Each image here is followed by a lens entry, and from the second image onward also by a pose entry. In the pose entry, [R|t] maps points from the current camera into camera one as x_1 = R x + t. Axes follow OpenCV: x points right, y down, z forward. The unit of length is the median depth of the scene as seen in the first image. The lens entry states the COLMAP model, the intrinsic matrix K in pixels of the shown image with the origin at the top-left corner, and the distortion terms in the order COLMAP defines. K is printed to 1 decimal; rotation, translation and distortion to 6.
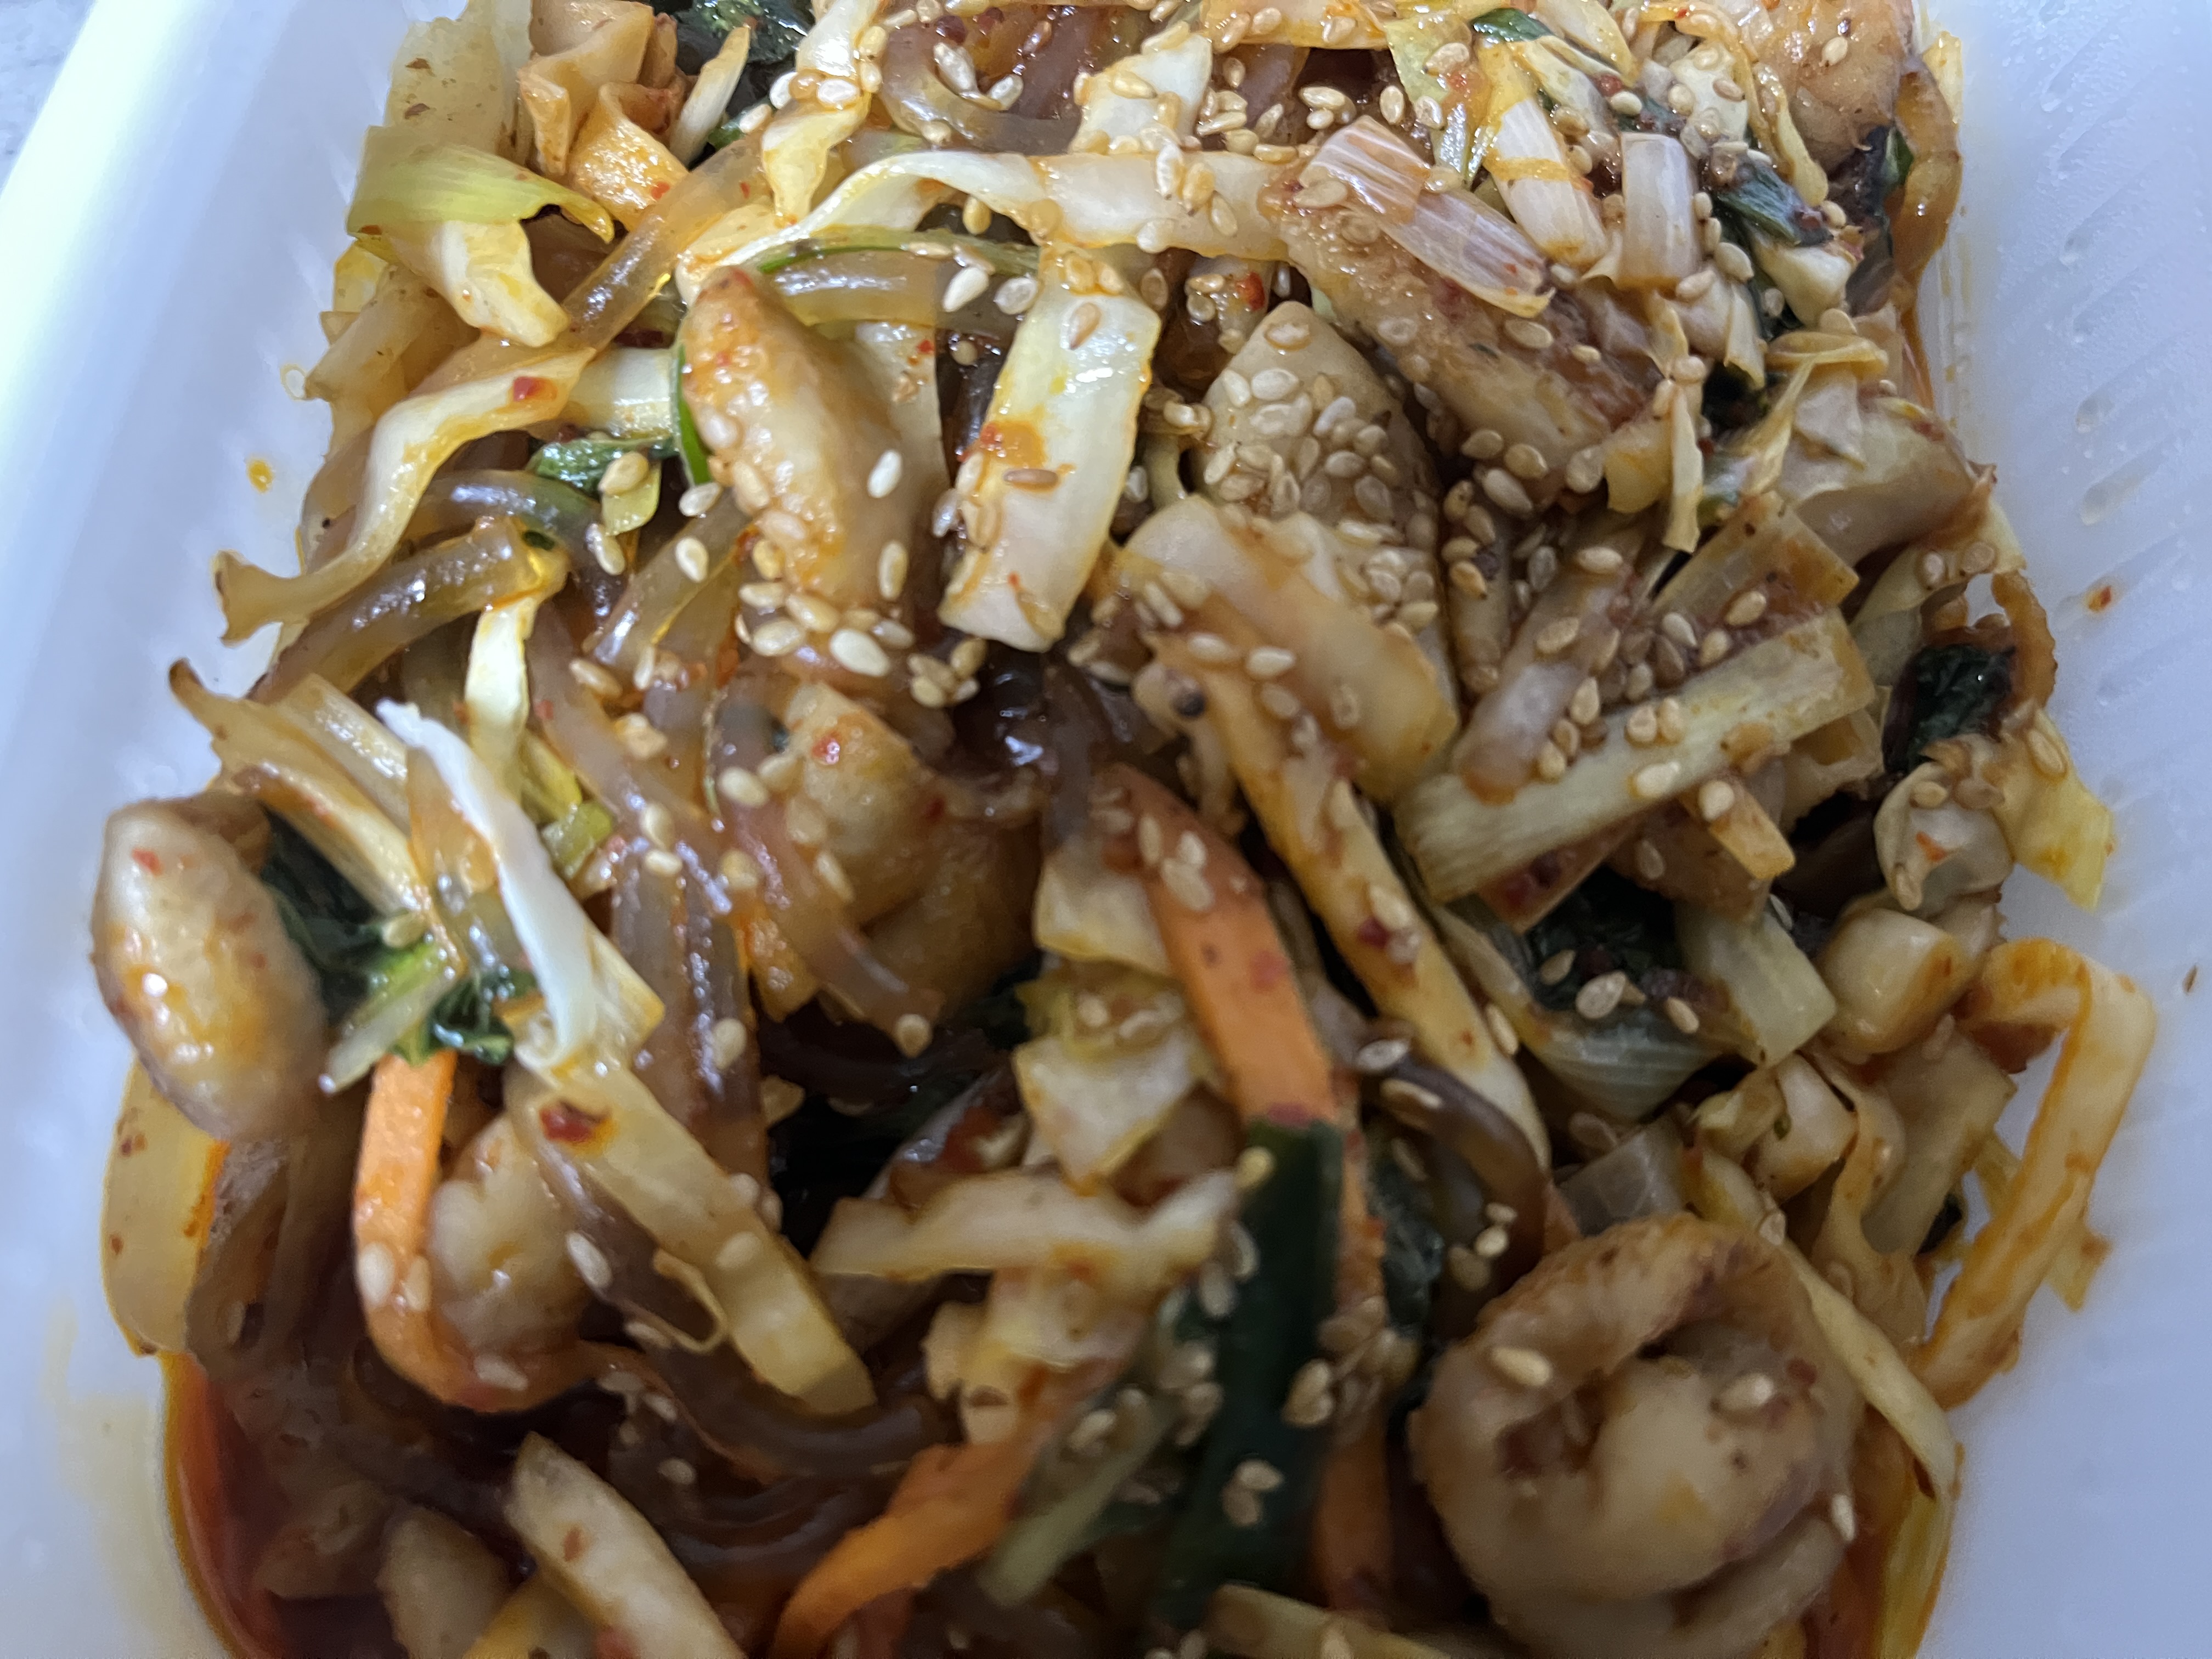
lens RADIAL K [[1803.8, 0, 1106.0], [0, 1803.8, 829.5], [0, 0, 1]] dist [-0.008954, -0.005089]
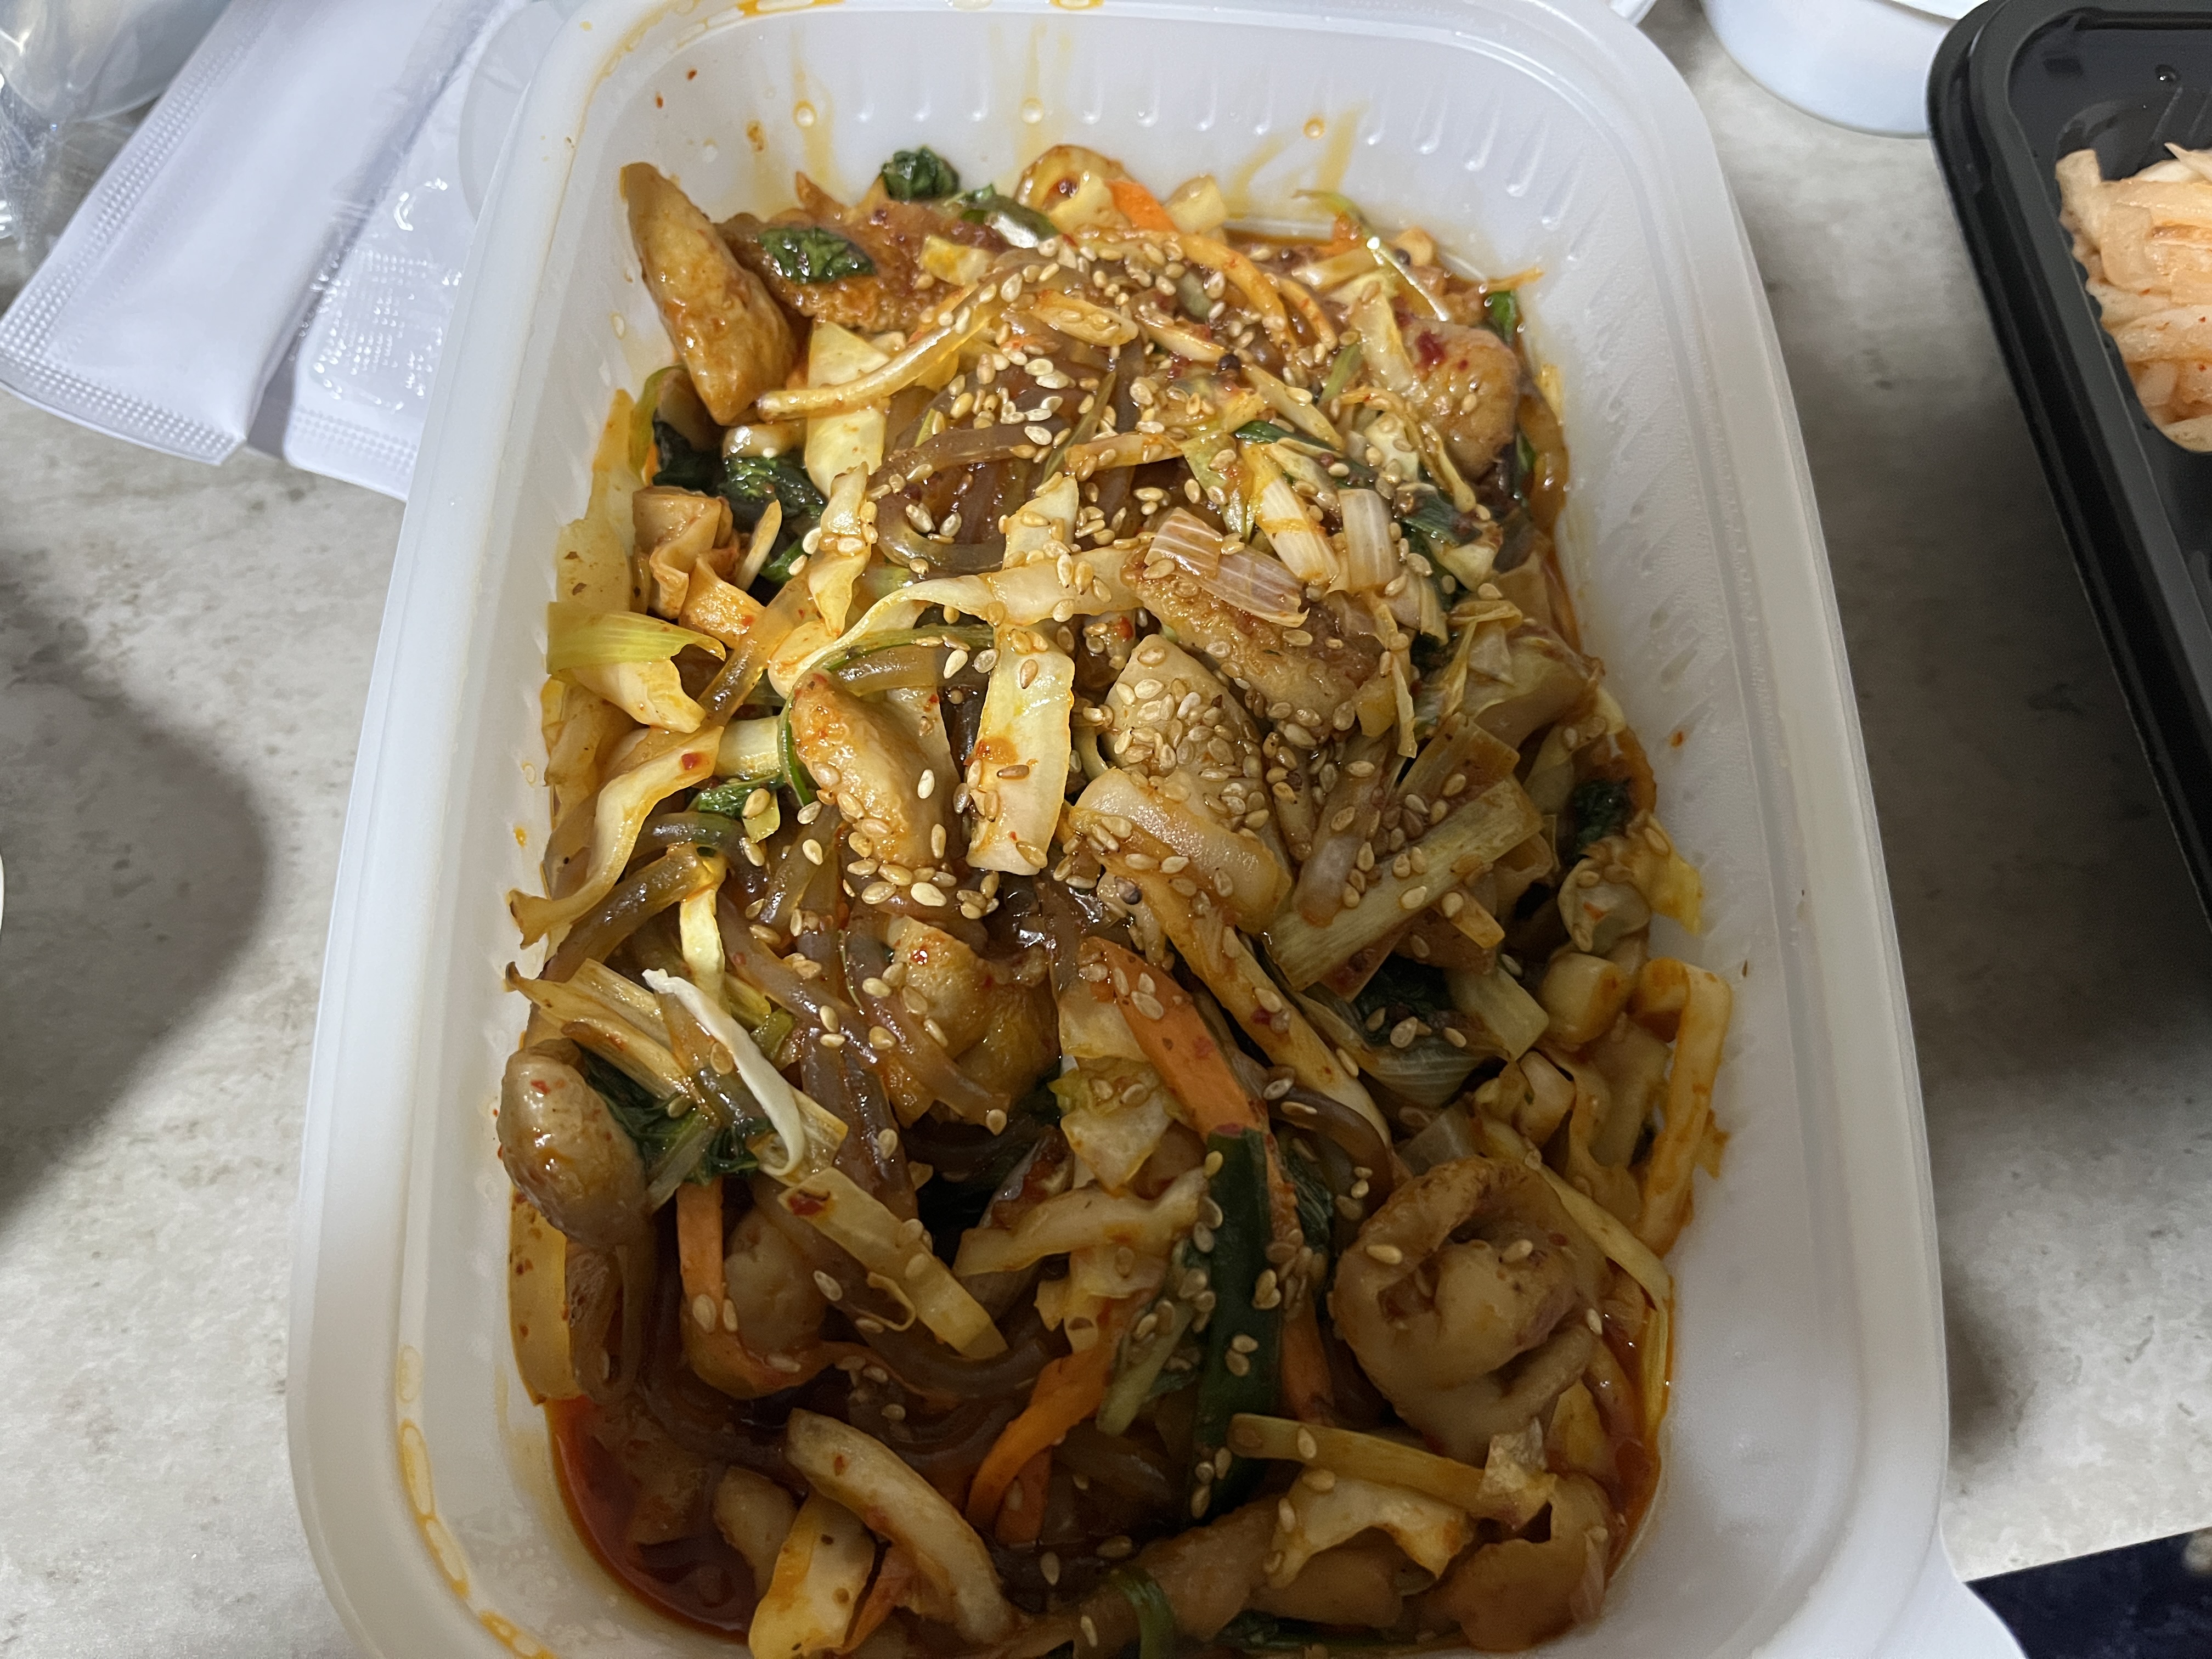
lens RADIAL K [[1695.6, 0, 1106.0], [0, 1695.6, 829.5], [0, 0, 1]] dist [0.056846, -0.105823]
pose [[0.987054, -0.147314, 0.063420, -0.062099], [0.151750, 0.985795, -0.071970, -0.019486], [-0.051917, 0.080662, 0.995388, -0.524306]]
